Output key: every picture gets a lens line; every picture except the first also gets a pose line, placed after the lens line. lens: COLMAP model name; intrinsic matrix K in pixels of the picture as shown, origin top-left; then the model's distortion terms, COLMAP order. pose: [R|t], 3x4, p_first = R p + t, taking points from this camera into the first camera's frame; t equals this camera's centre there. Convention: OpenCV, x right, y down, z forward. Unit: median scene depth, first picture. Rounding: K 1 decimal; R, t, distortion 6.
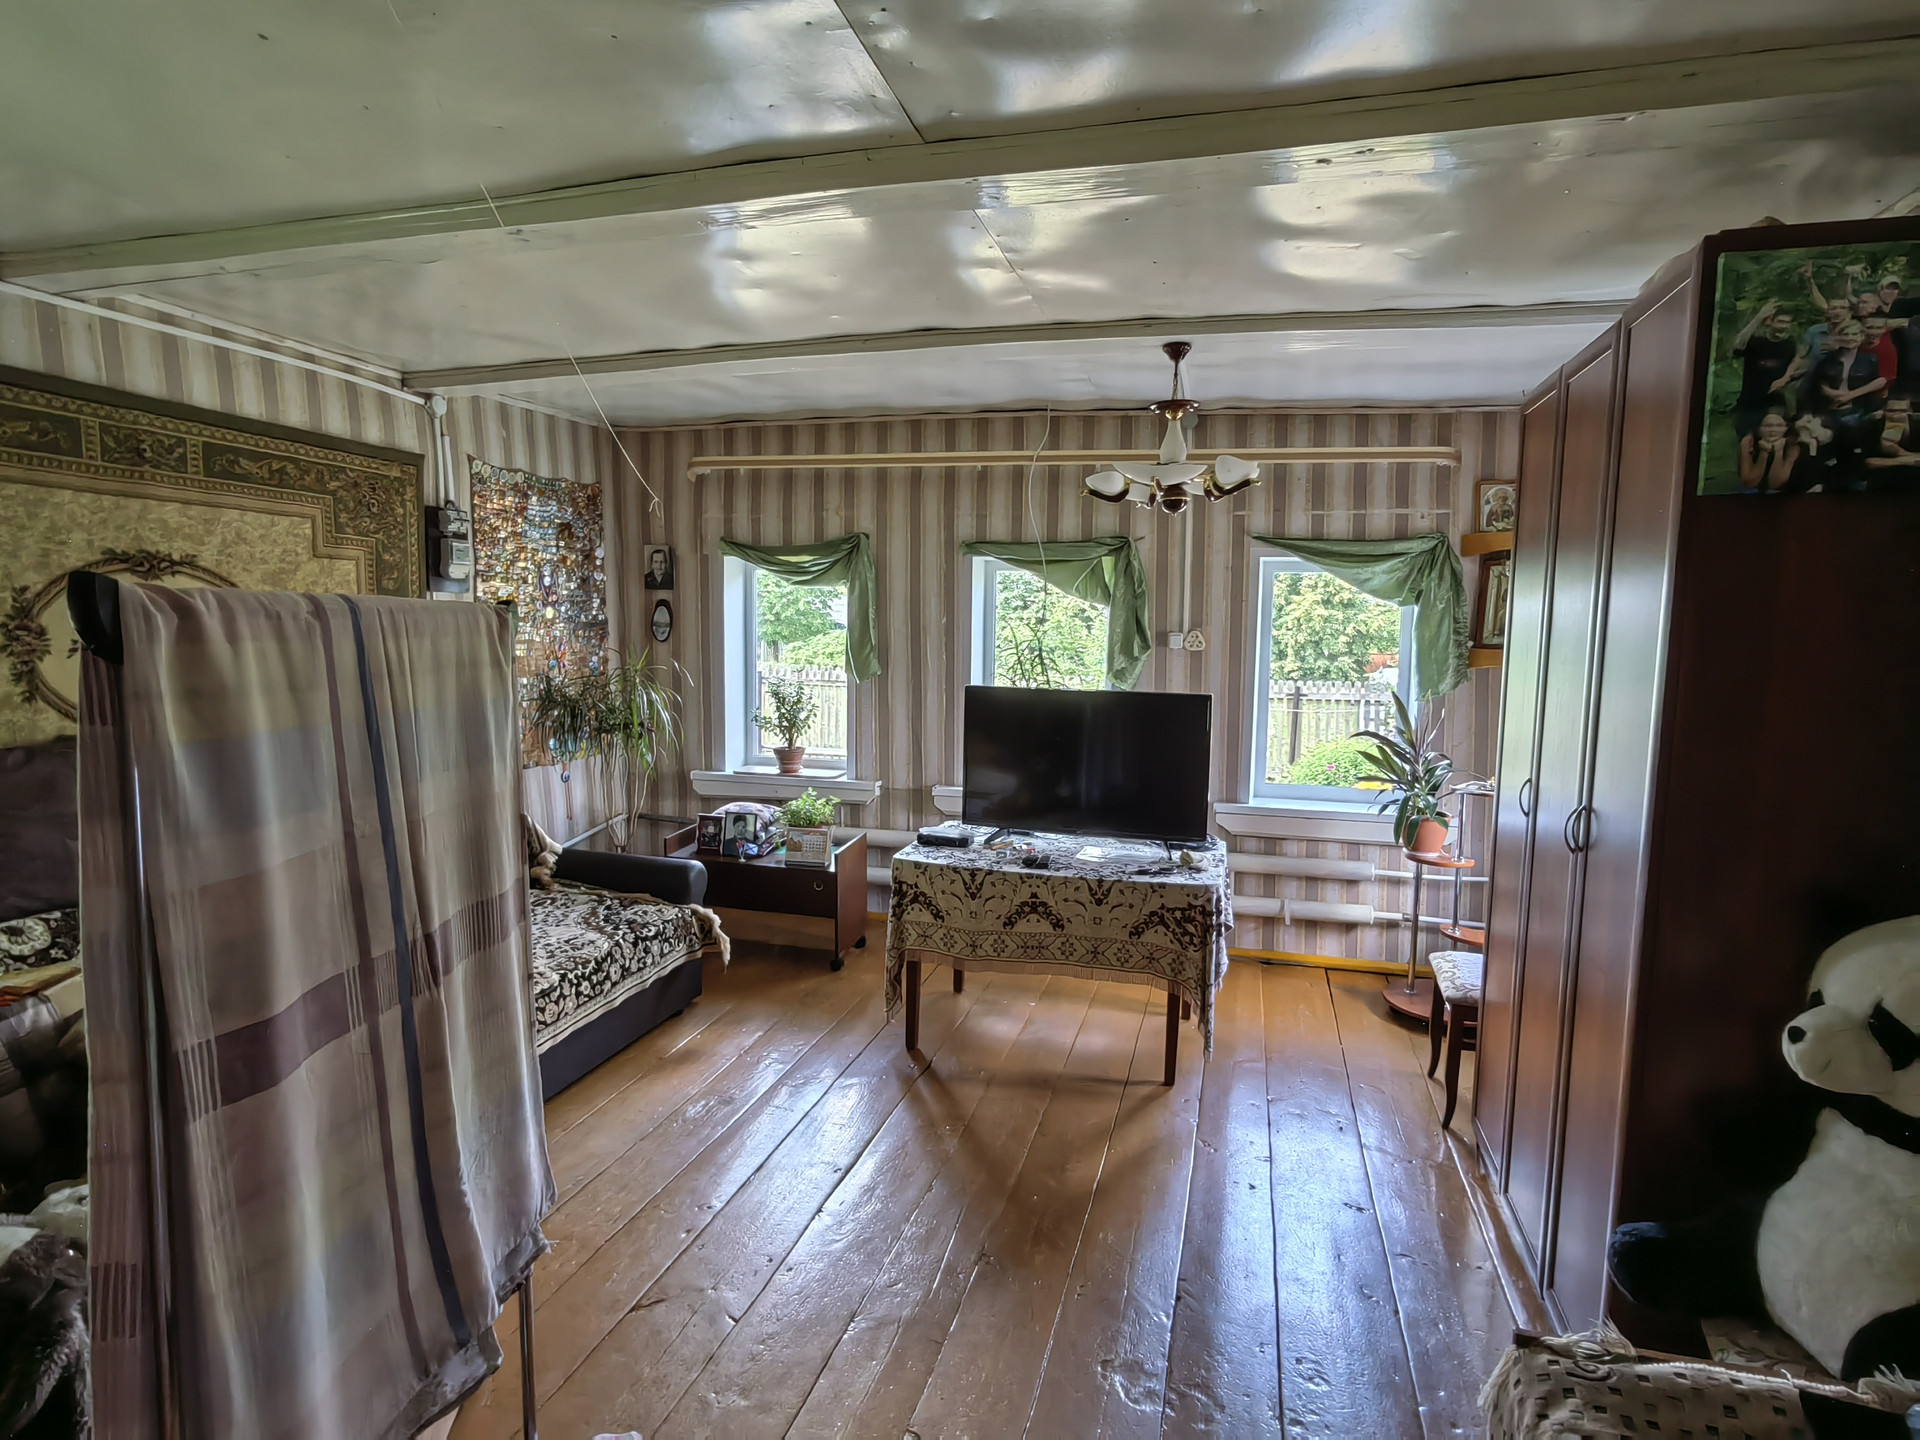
lens RADIAL K [[1034.0, 0, 952.0], [0, 1034.0, 717.8], [0, 0, 1]] dist [-0.014342, 0.022145]
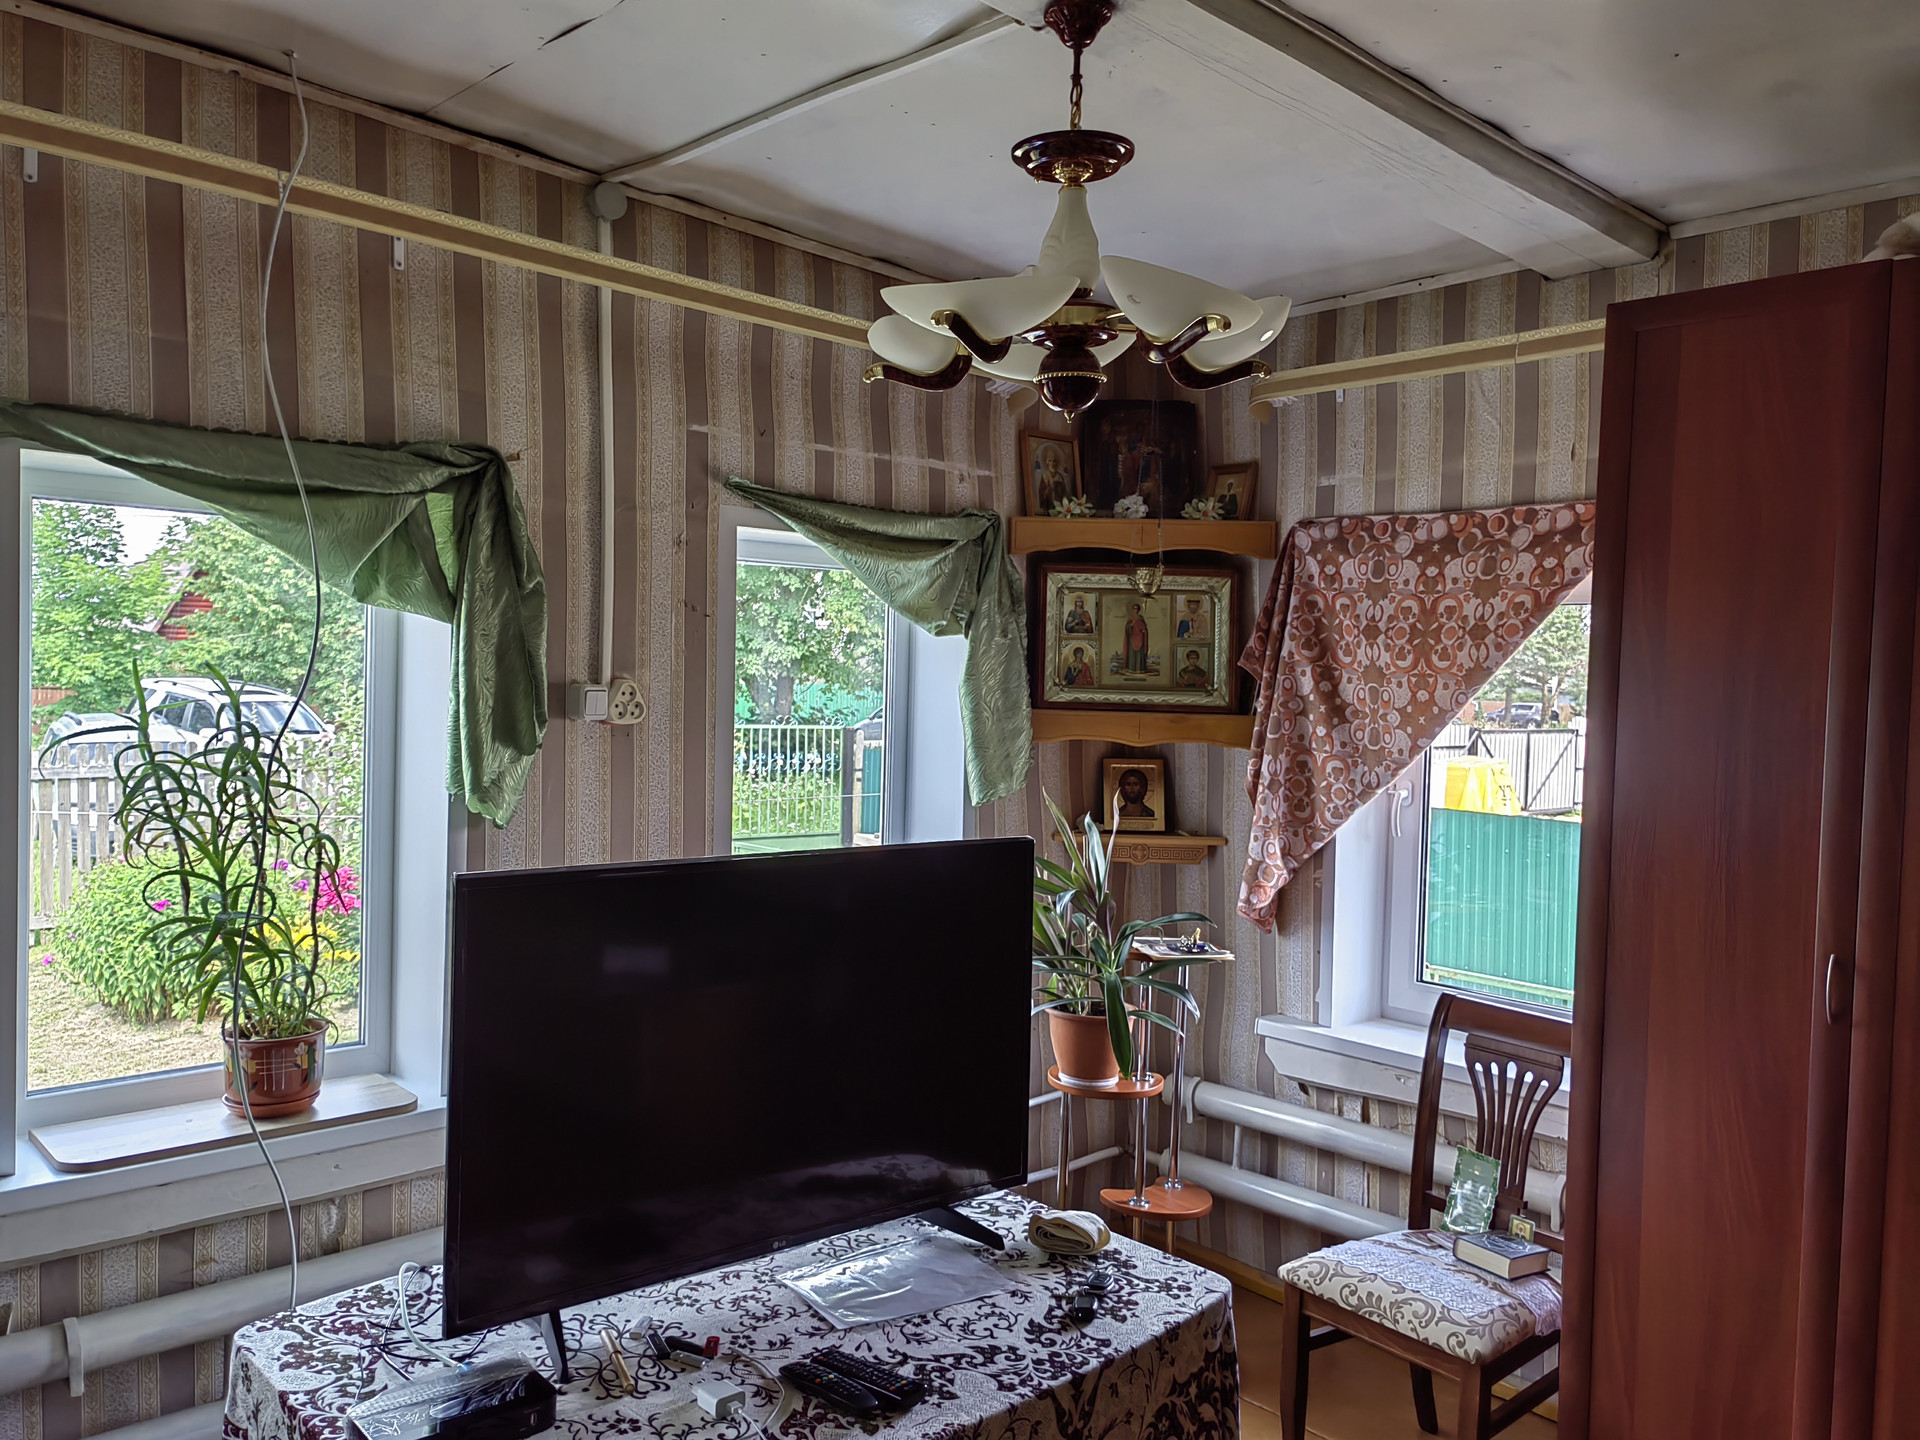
lens RADIAL K [[1522.8, 0, 960.0], [0, 1522.8, 720.0], [0, 0, 1]] dist [0.017927, 0.054654]
pose [[0.523667, -0.030445, 0.851379, -0.266912], [0.060842, 0.998146, -0.001729, -0.062951], [-0.849748, 0.052705, 0.524548, 0.585861]]
